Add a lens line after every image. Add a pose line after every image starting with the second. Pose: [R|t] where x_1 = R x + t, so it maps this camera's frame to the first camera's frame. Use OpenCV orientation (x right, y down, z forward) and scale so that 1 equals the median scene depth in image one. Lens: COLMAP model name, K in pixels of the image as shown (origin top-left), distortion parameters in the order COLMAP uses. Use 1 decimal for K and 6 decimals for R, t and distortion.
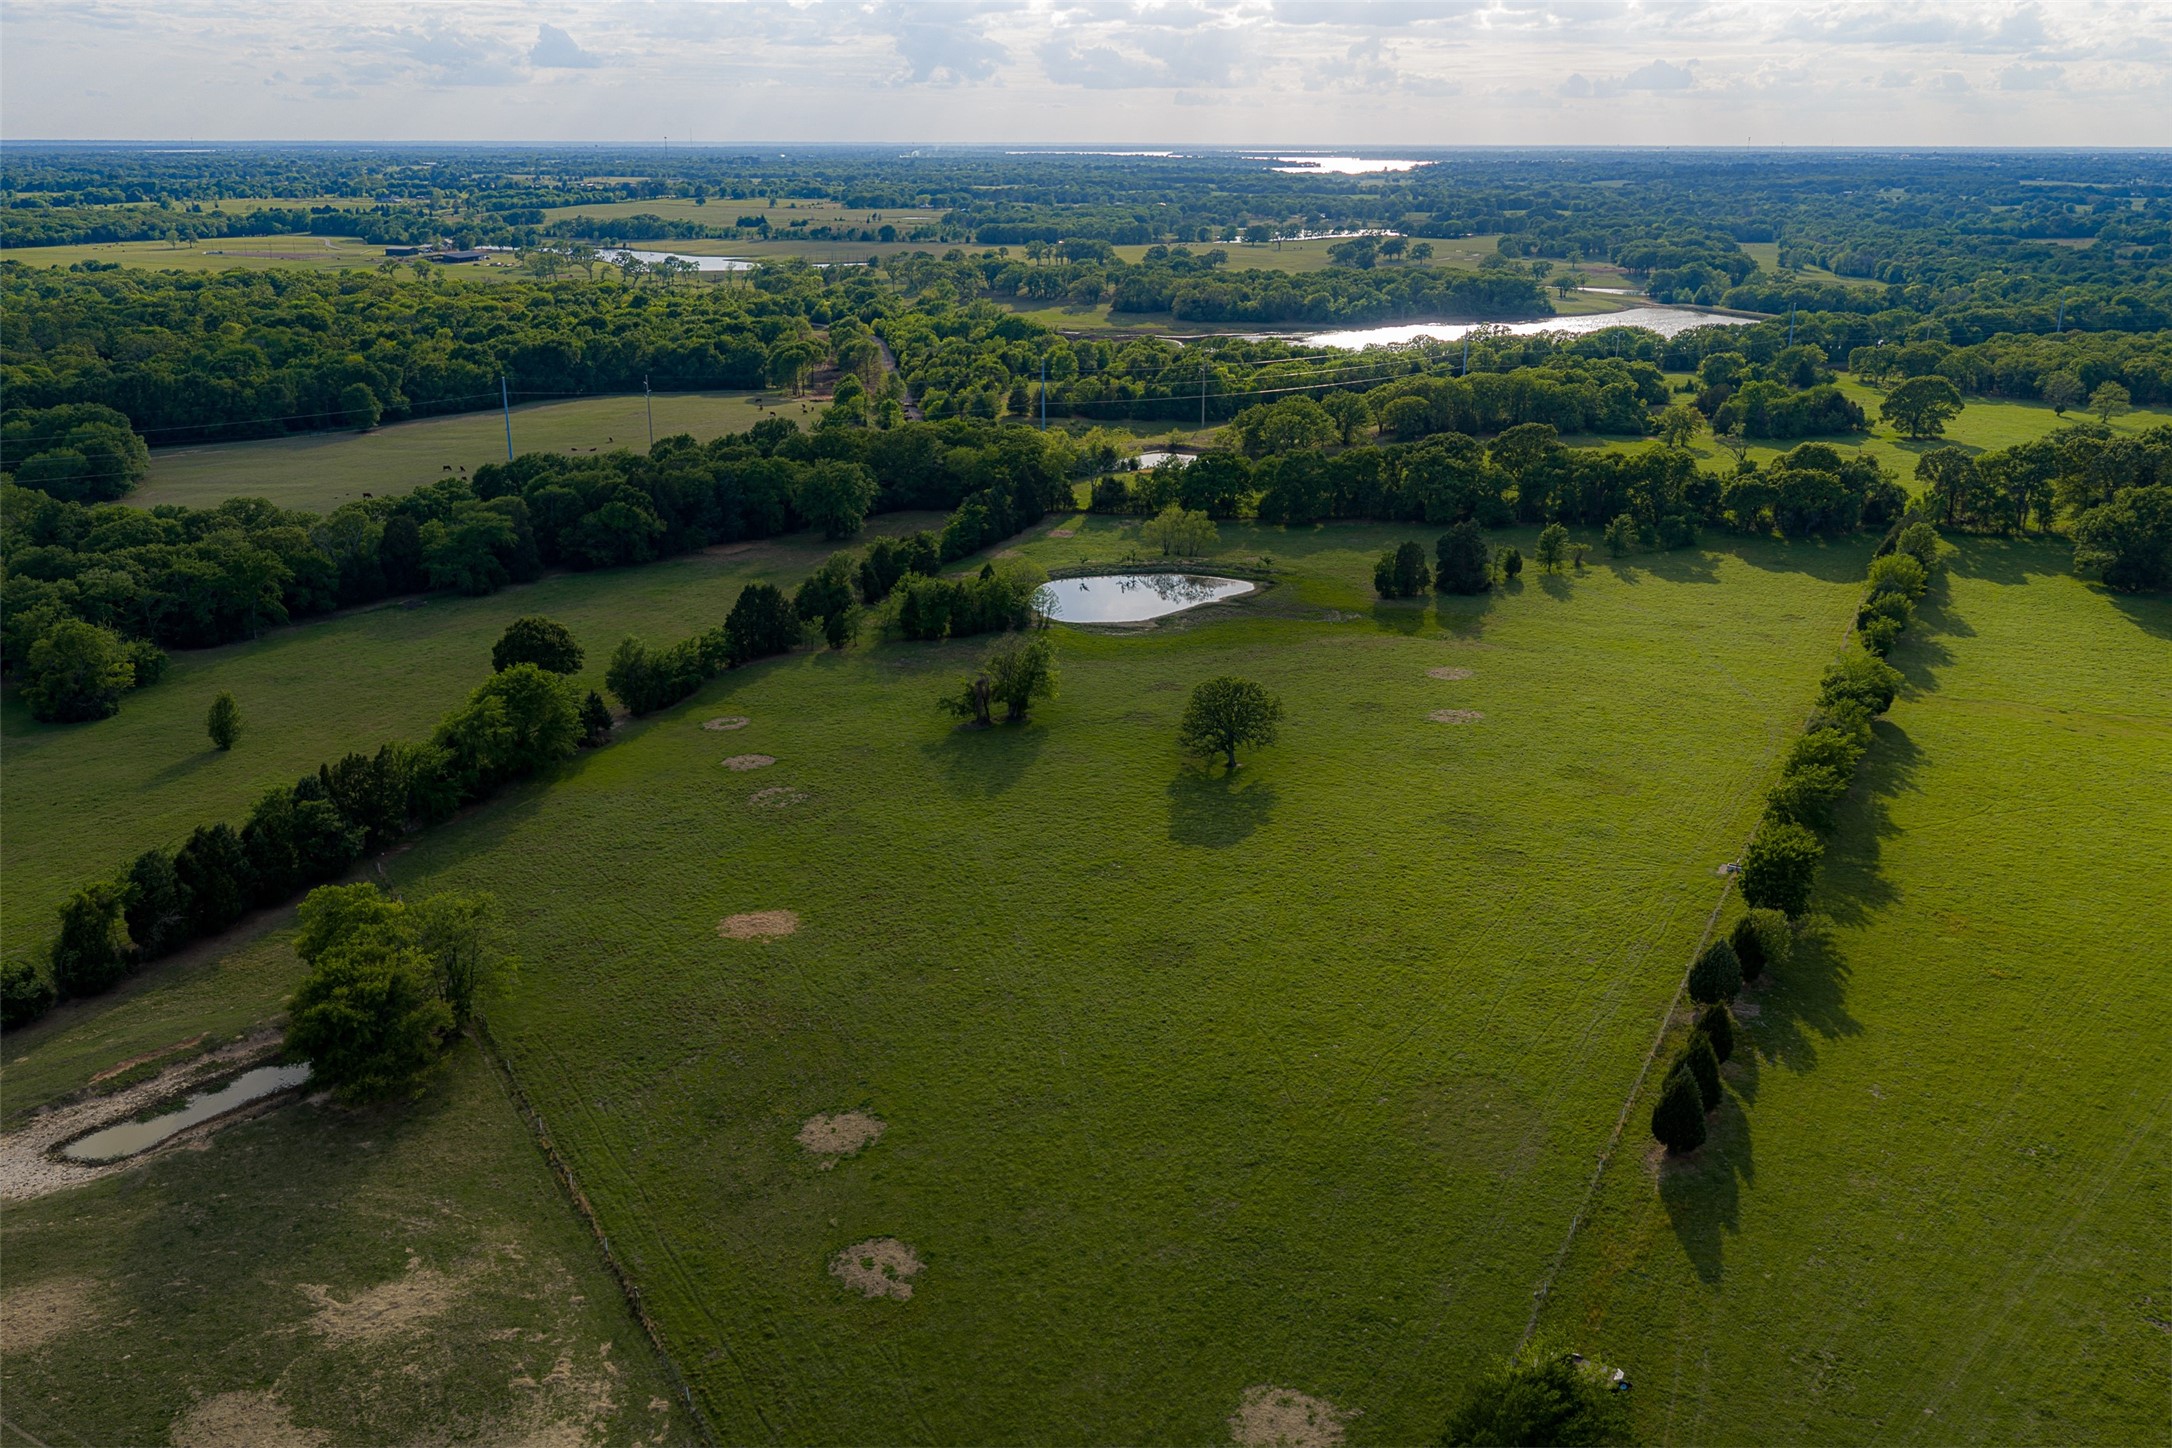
lens RADIAL K [[1772.9, 0, 1080.0], [0, 1772.9, 723.1], [0, 0, 1]] dist [0.013295, -0.018413]
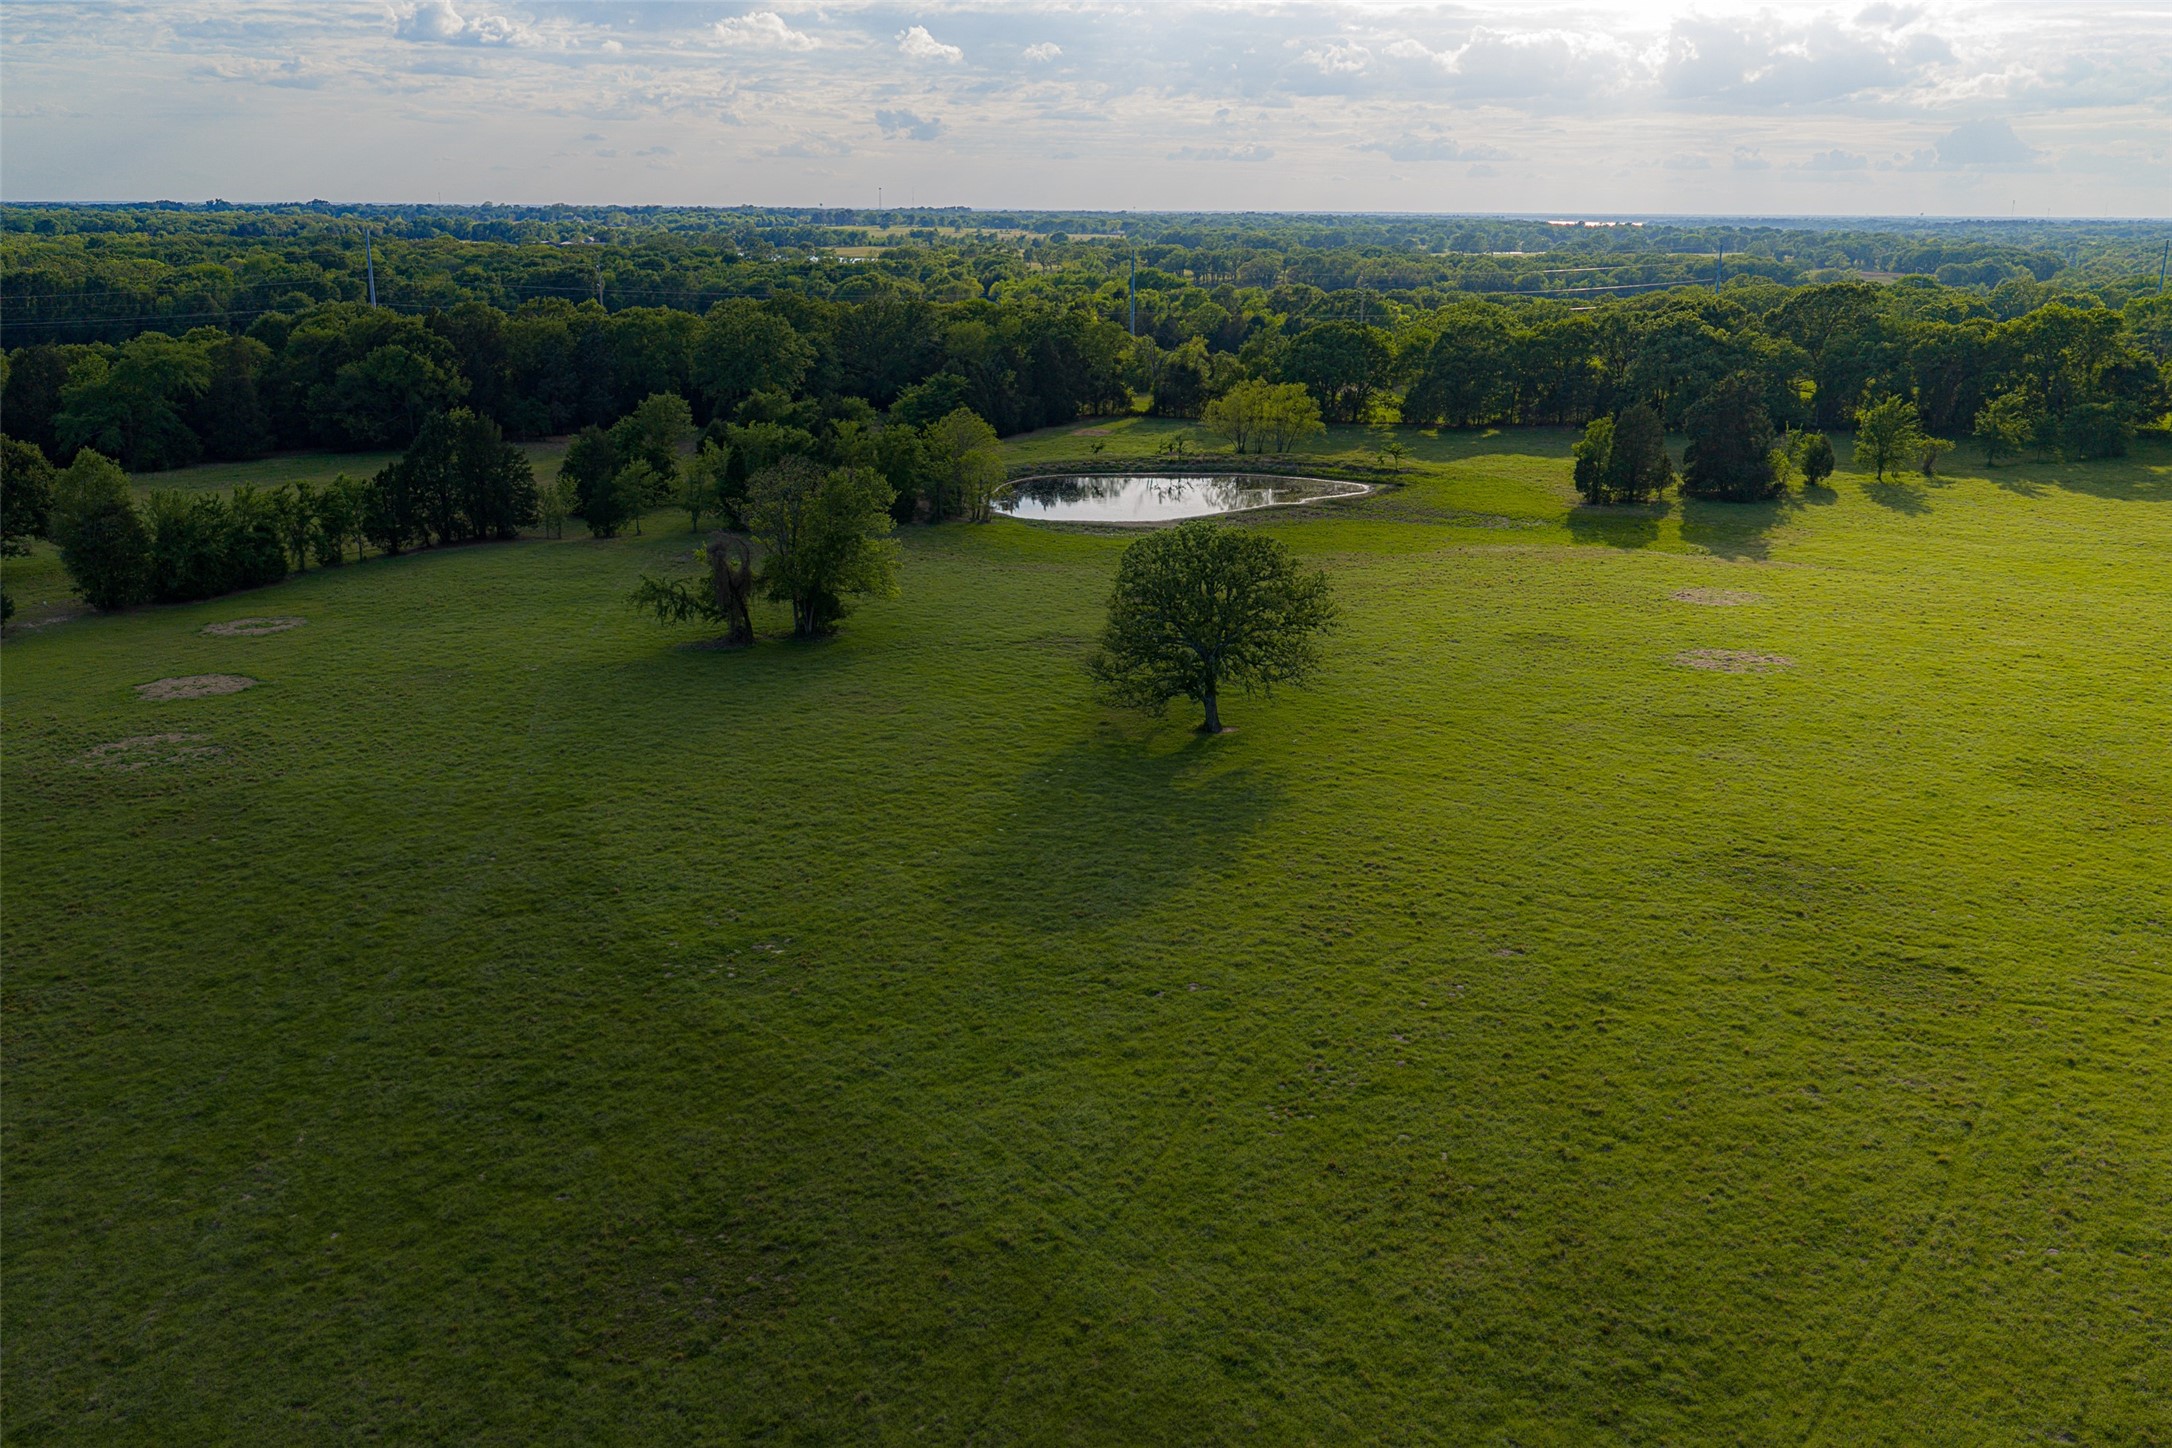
lens RADIAL K [[1772.9, 0, 1088.3], [0, 1772.9, 722.6], [0, 0, 1]] dist [0.013295, -0.018413]
pose [[0.993105, 0.037349, -0.111119, 0.075522], [-0.041569, 0.998490, -0.035905, 0.028328], [0.109610, 0.040277, 0.993158, 0.407028]]
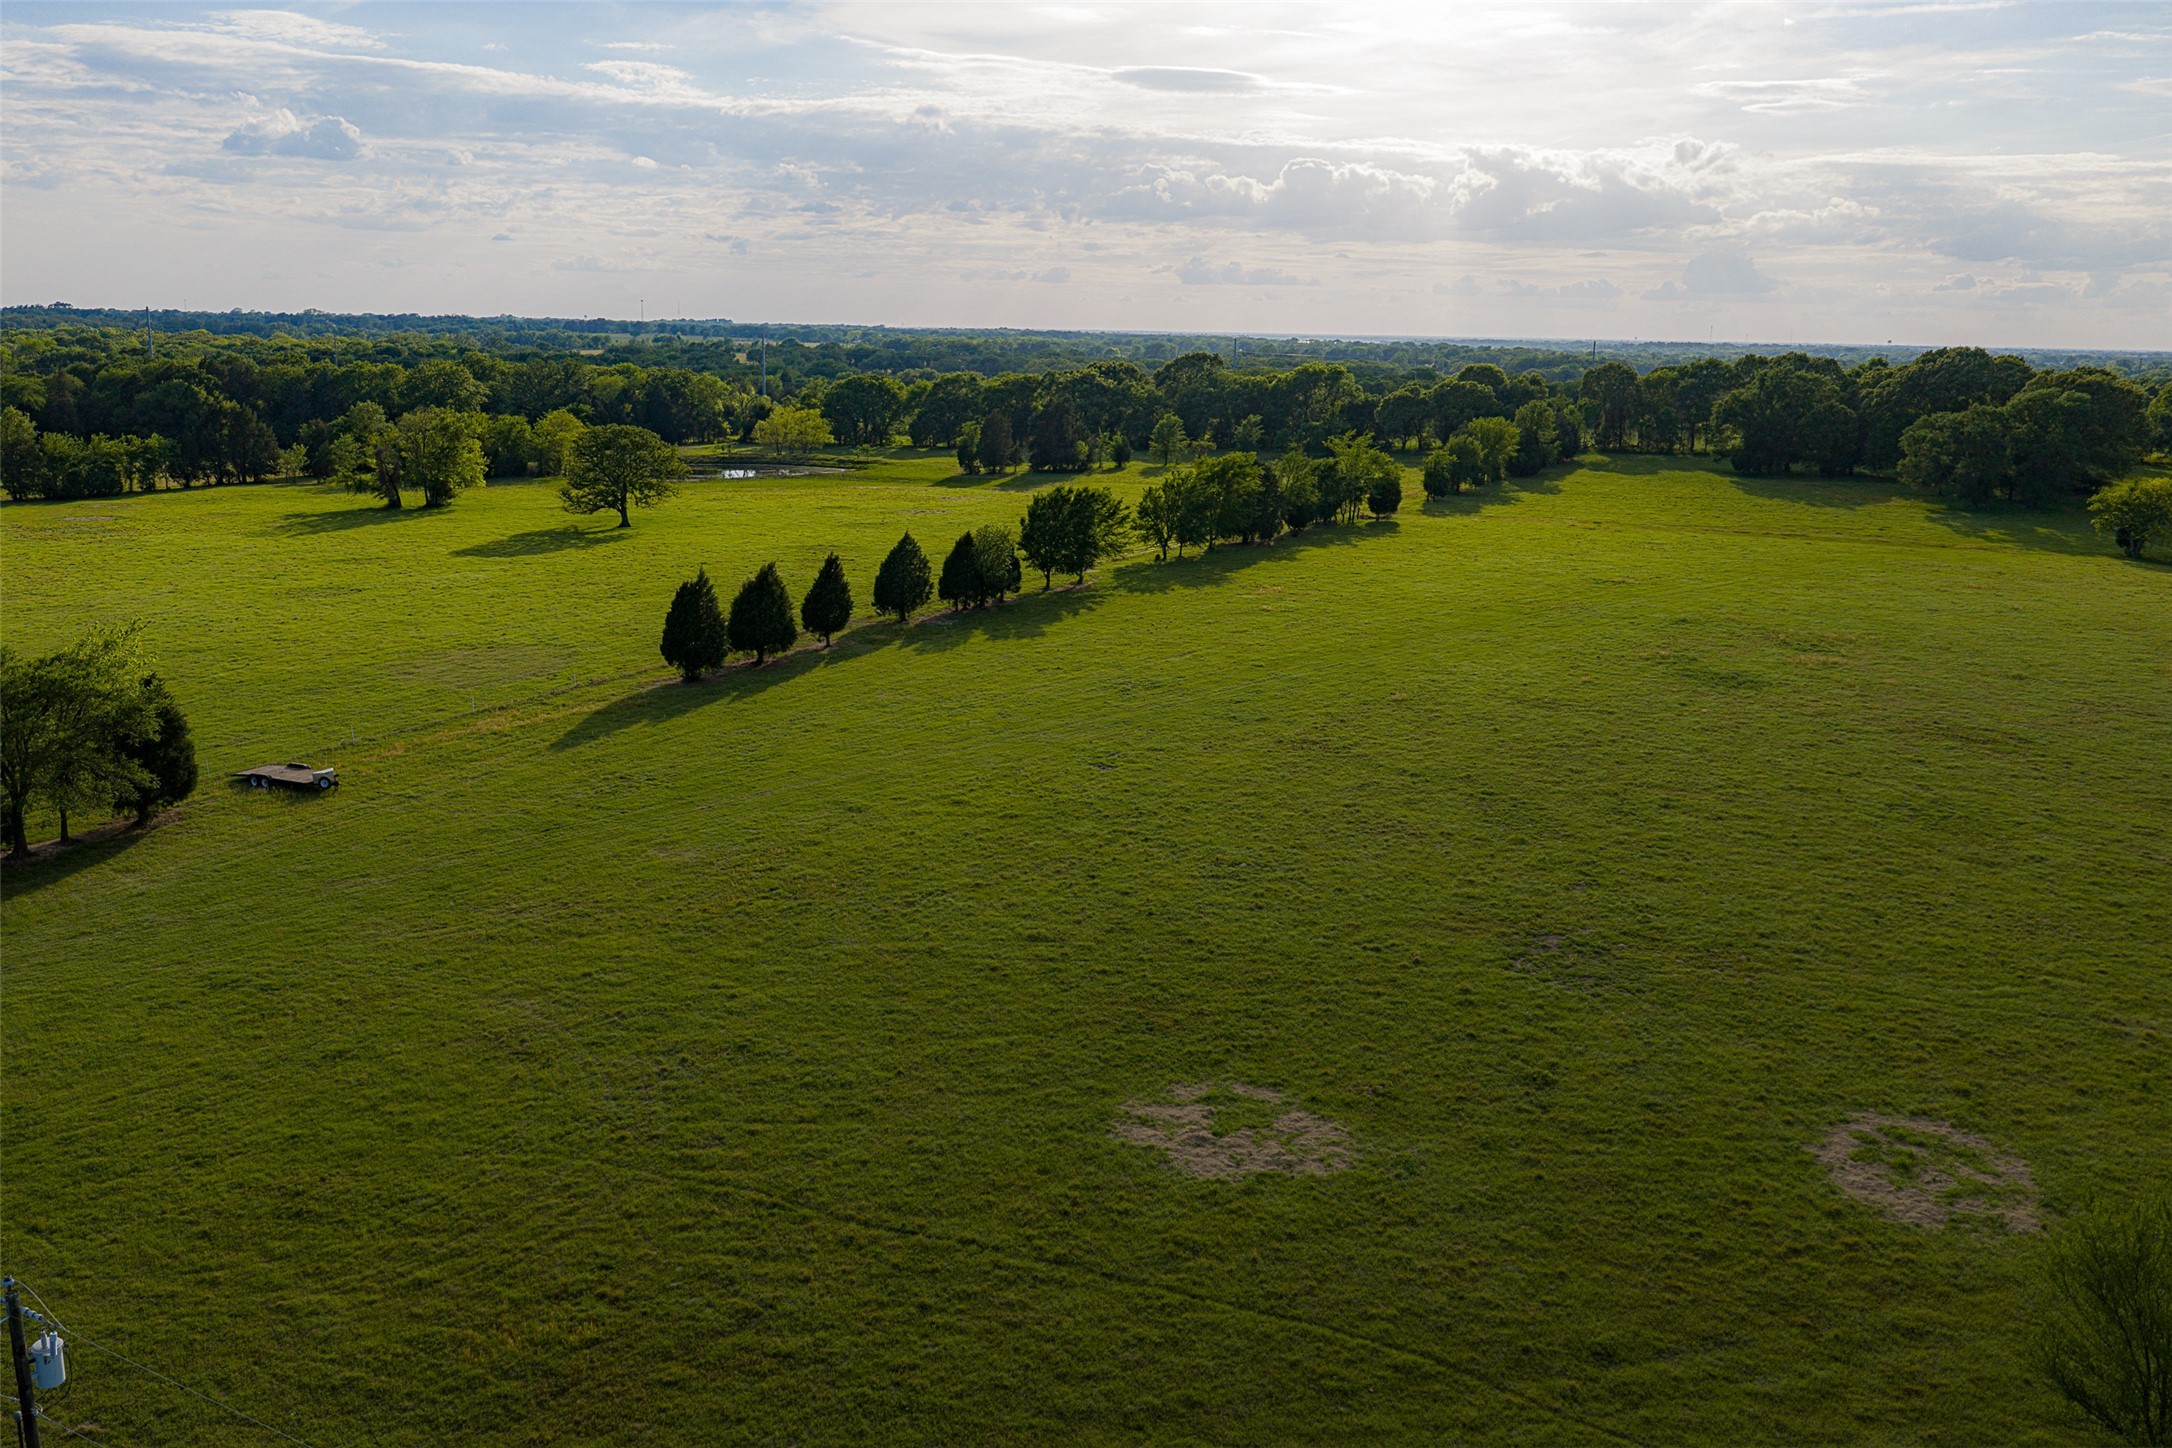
lens RADIAL K [[1772.9, 0, 1084.6], [0, 1772.9, 730.7], [0, 0, 1]] dist [0.013295, -0.018413]
pose [[0.999857, 0.015073, 0.007653, 0.226238], [-0.014258, 0.995165, -0.097174, 0.151878], [-0.009081, 0.097051, 0.995238, 0.086290]]
